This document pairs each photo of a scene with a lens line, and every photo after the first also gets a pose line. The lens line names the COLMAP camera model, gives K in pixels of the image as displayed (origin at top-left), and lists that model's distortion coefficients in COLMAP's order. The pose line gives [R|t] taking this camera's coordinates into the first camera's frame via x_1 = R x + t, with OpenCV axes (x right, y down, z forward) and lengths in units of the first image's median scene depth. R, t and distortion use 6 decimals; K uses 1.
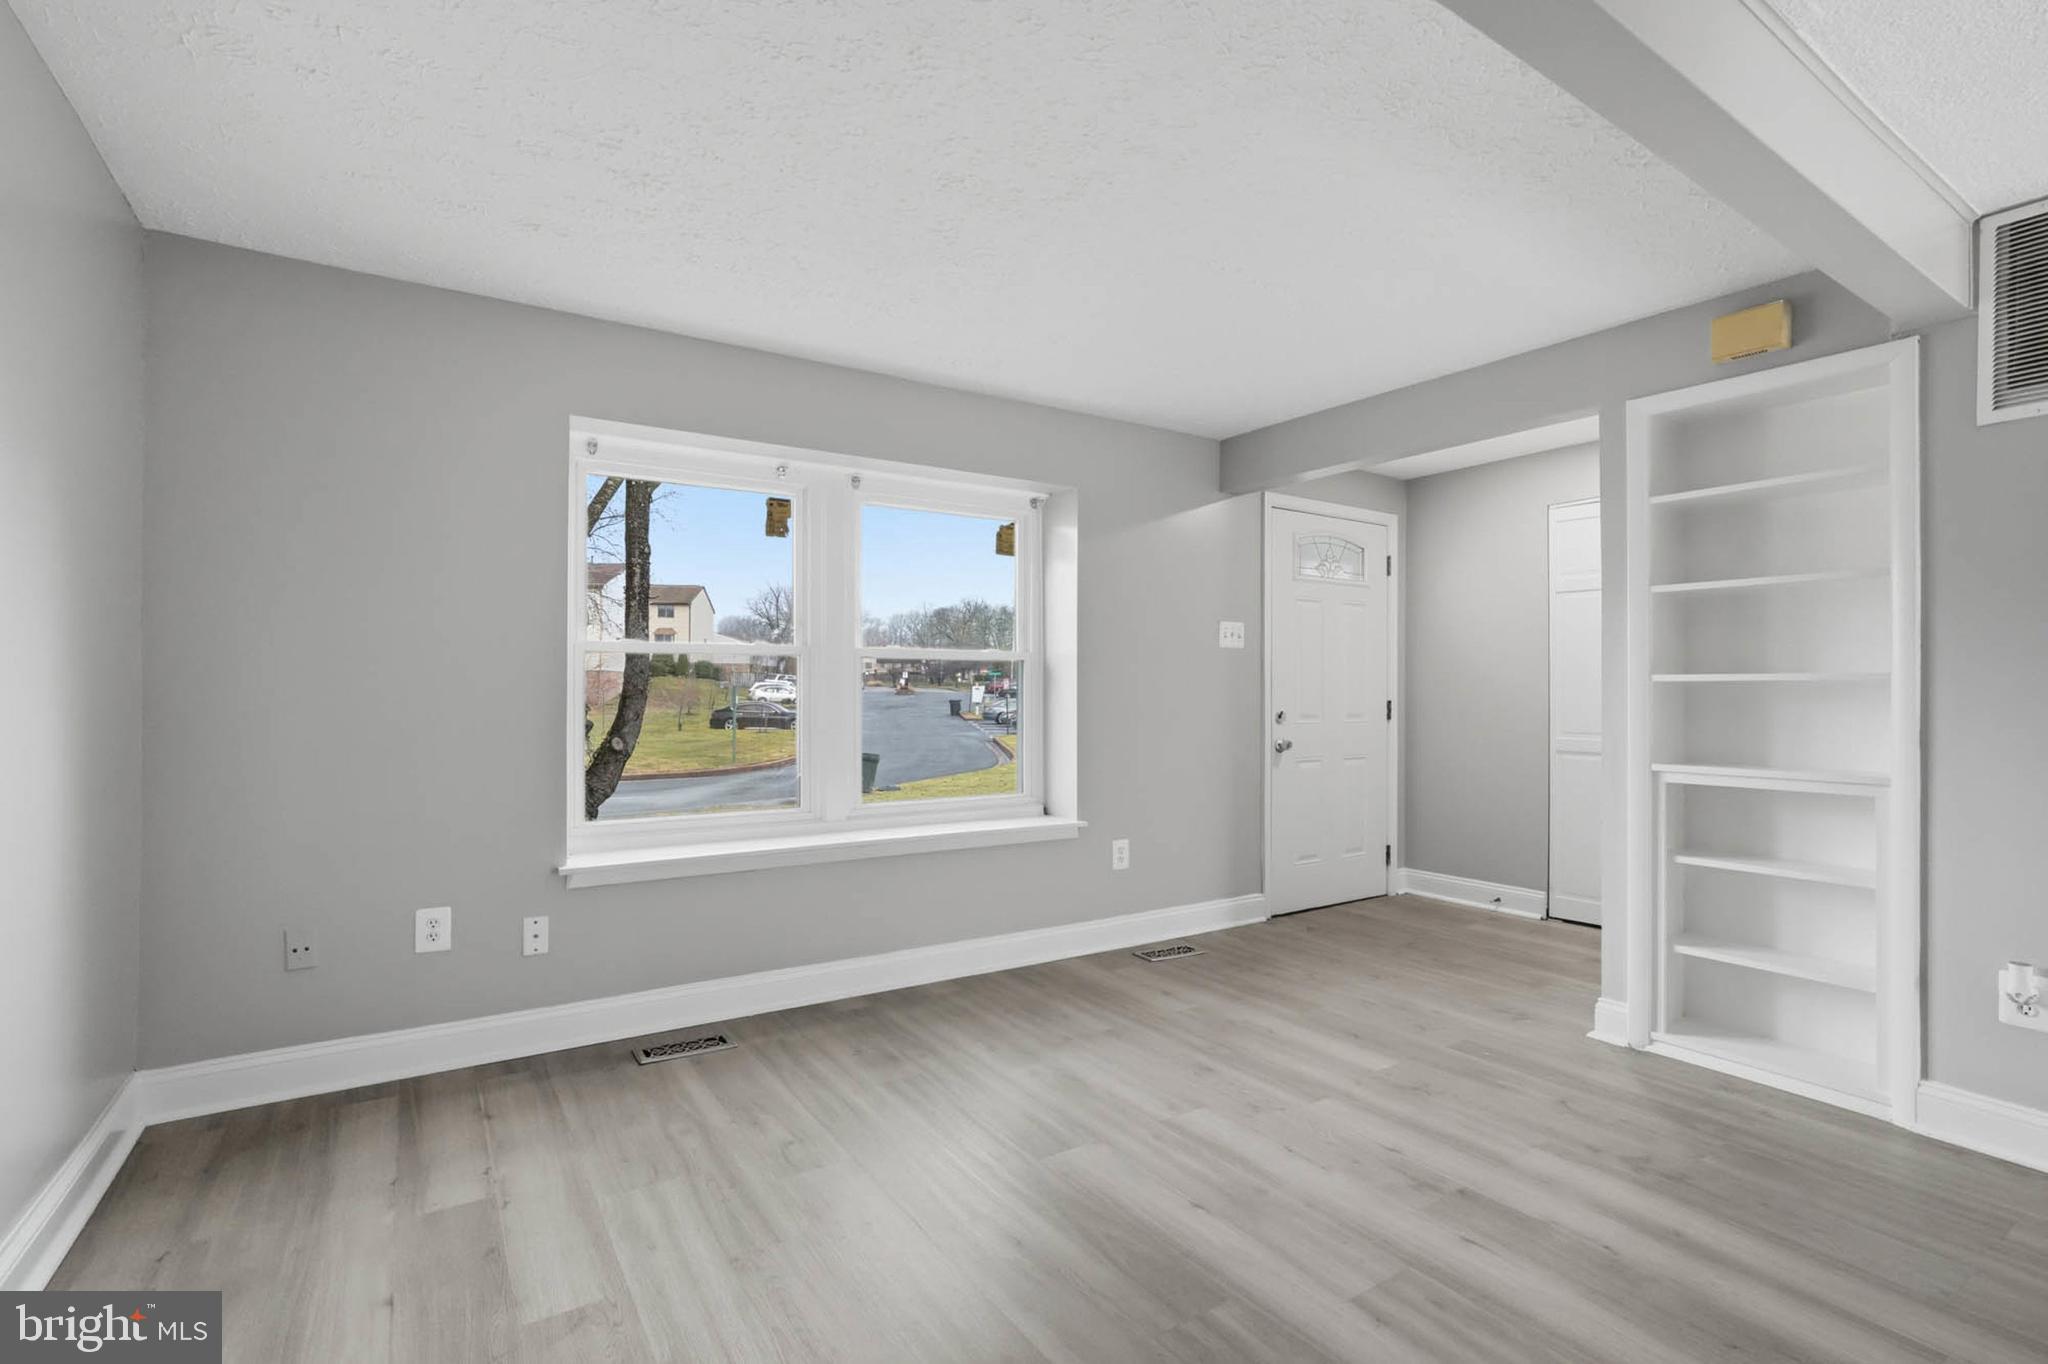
lens RADIAL K [[951.6, 0, 1026.9], [0, 951.6, 682.5], [0, 0, 1]] dist [-0.050896, 0.029698]
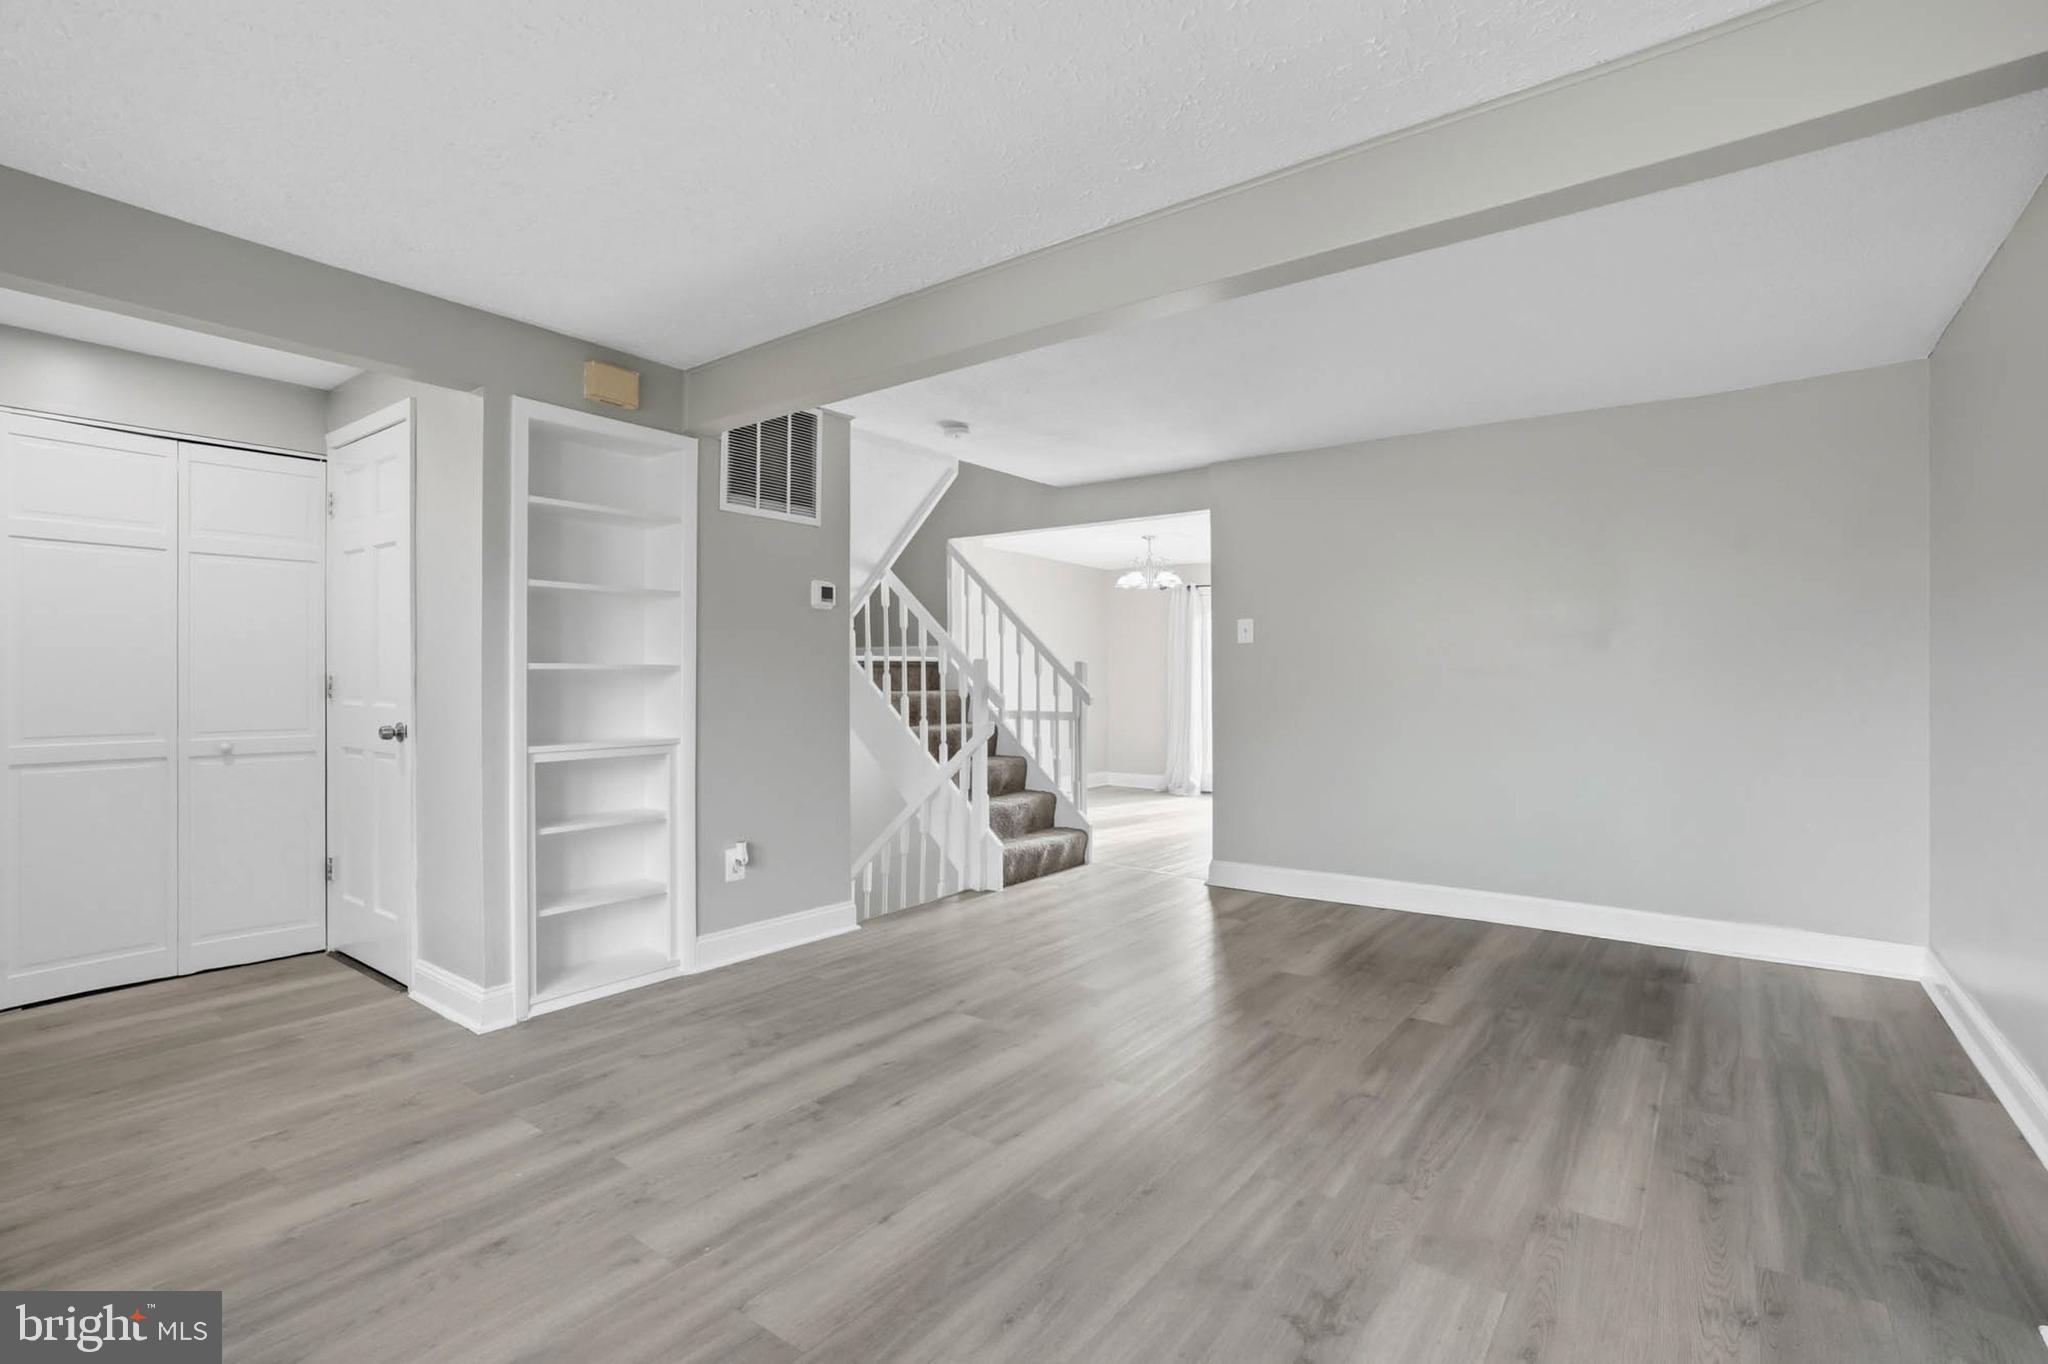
lens RADIAL K [[966.8, 0, 1033.7], [0, 966.8, 677.3], [0, 0, 1]] dist [-0.062030, 0.035471]
pose [[-0.349381, -0.000891, 0.936980, -0.522976], [-0.007593, 0.999969, -0.001881, 0.005665], [-0.936950, -0.007771, -0.349377, 0.811177]]
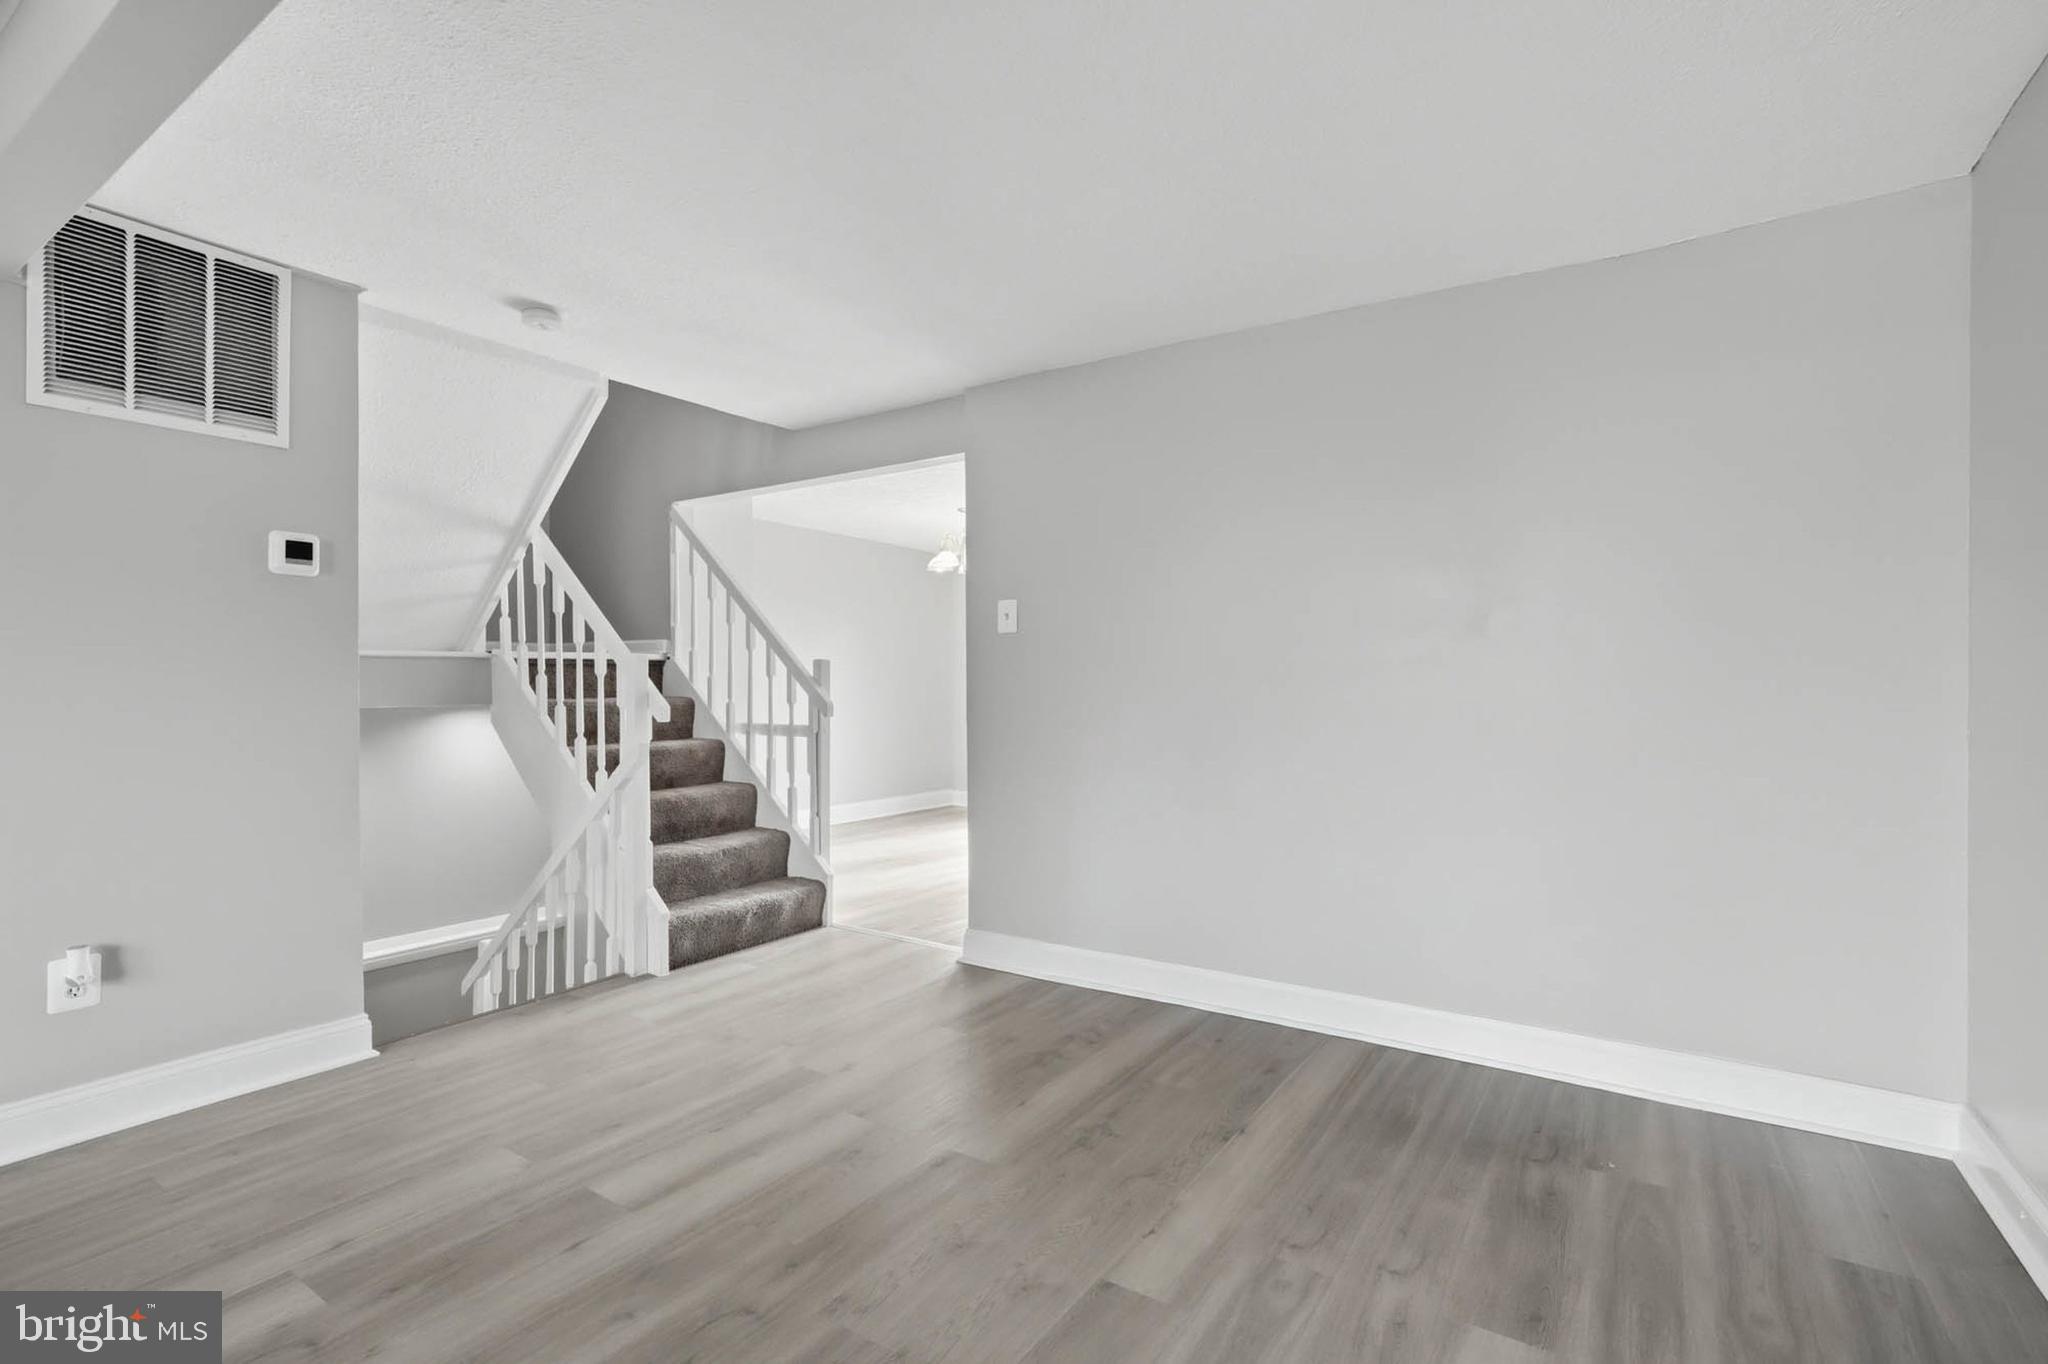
lens RADIAL K [[951.6, 0, 1026.9], [0, 951.6, 682.5], [0, 0, 1]] dist [-0.050896, 0.029698]
pose [[-0.388948, -0.003369, 0.921253, -0.199998], [-0.008463, 0.999964, 0.000084, 0.002313], [-0.921221, -0.007764, -0.388963, 0.323194]]
